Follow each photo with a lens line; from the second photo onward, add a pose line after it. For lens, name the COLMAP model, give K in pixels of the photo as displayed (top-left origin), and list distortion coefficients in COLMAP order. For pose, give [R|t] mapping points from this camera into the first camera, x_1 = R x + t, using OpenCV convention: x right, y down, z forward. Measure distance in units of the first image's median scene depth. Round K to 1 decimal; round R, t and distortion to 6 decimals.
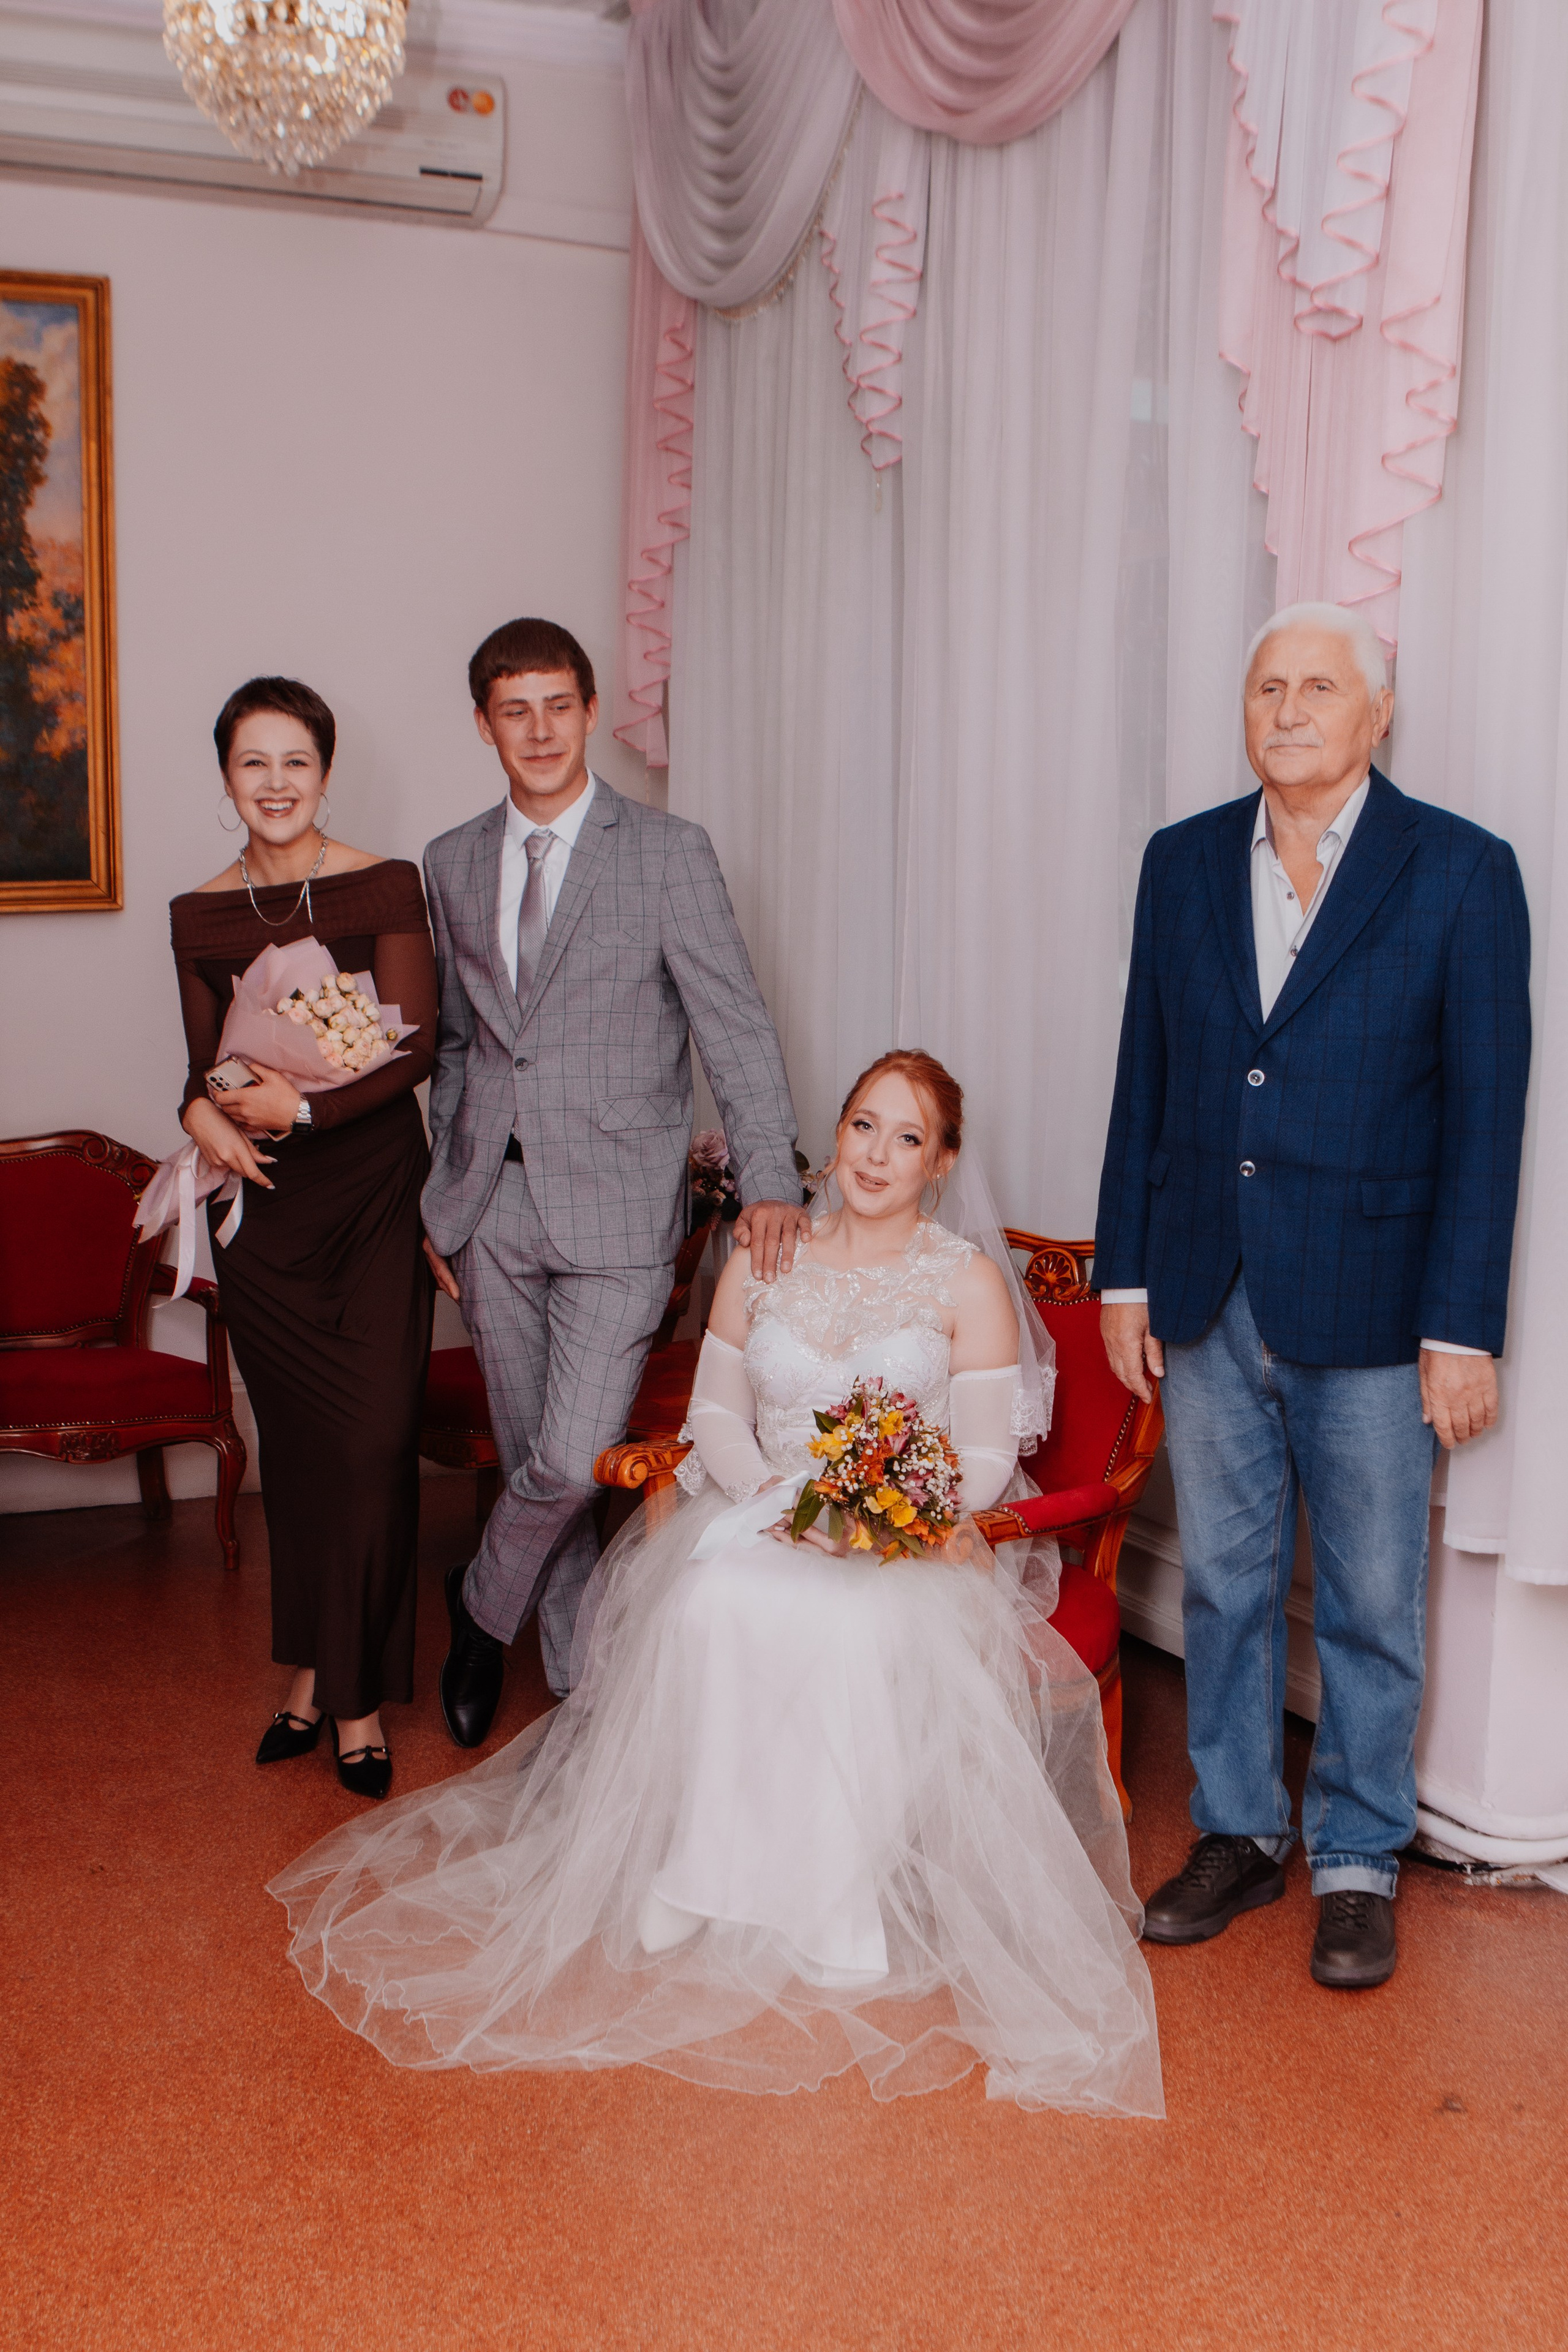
lens RADIAL K [[2572.0, 0, 784.0], [0, 2572.0, 1176.0], [0, 0, 1]] dist [-0.092031, 0.060306]
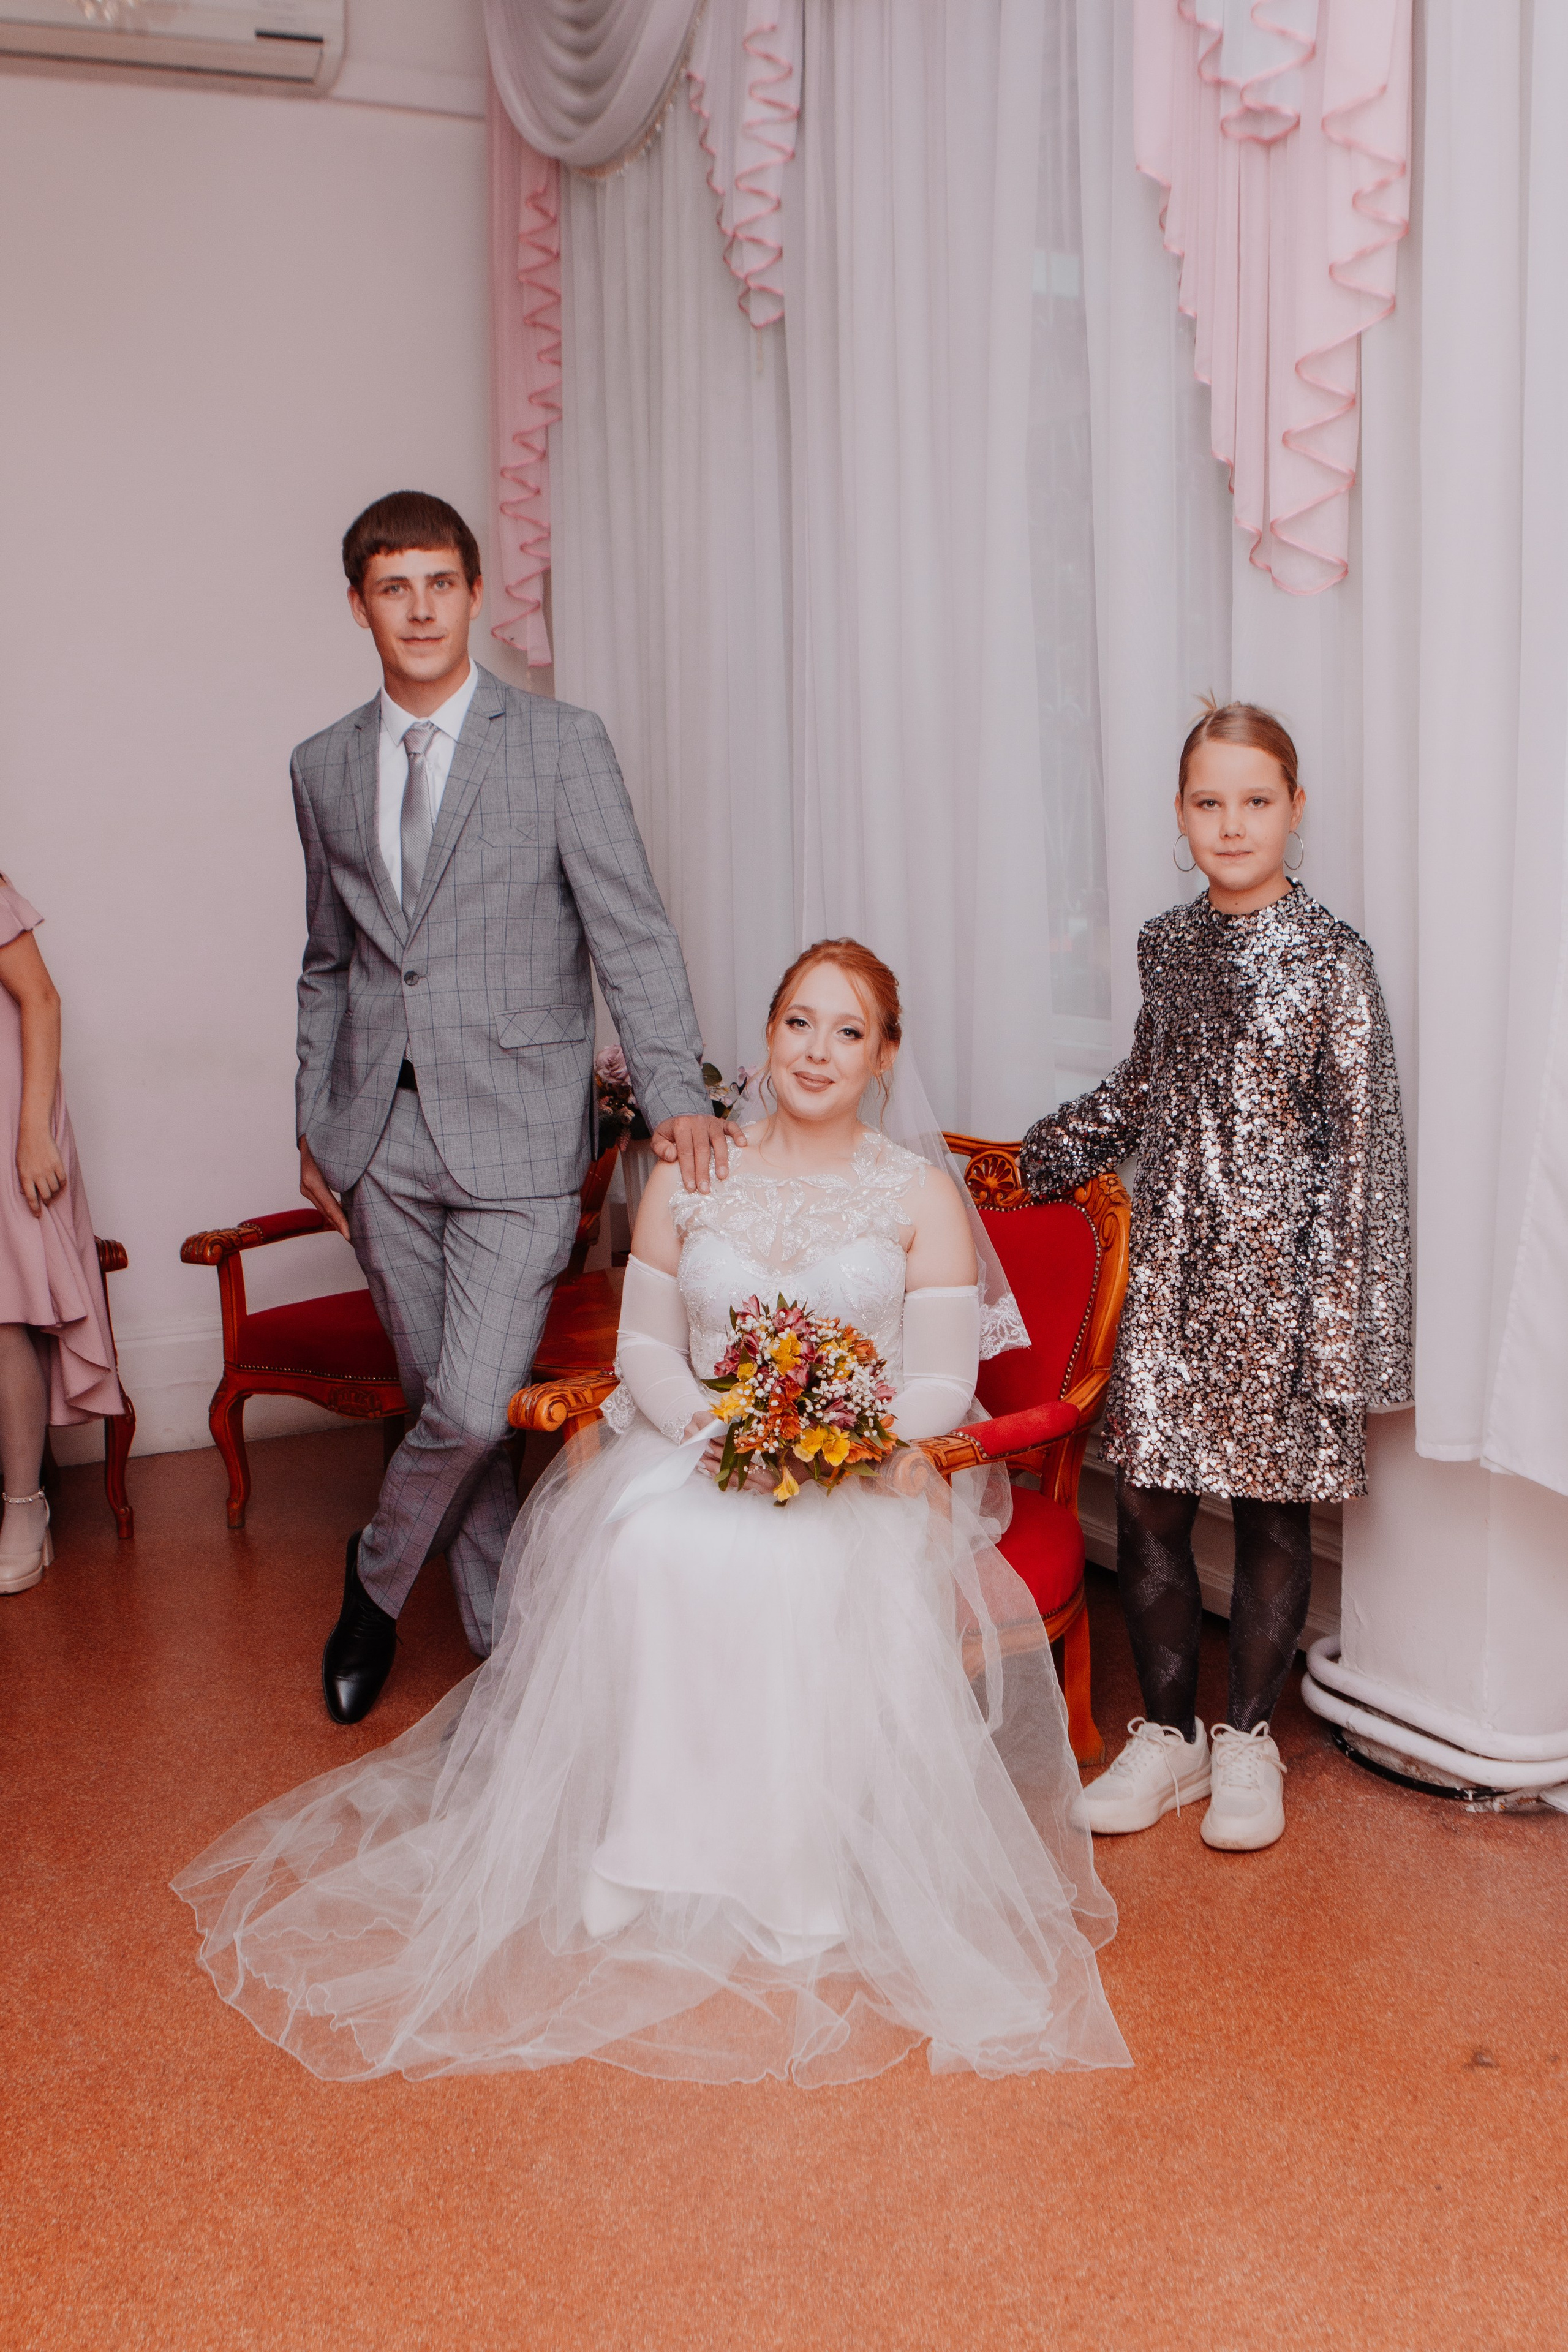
lens RADIAL K [[2563.3, 0, 784.0], [0, 2563.3, 1176.0], [0, 0, 1]] dist [-0.092167, 0.061149]
pose [[0.998166, -0.045776, 0.039610, -0.010221], [0.044729, 0.998636, 0.026927, 0.012225], [-0.040789, -0.025106, 0.998852, 0.109569]]
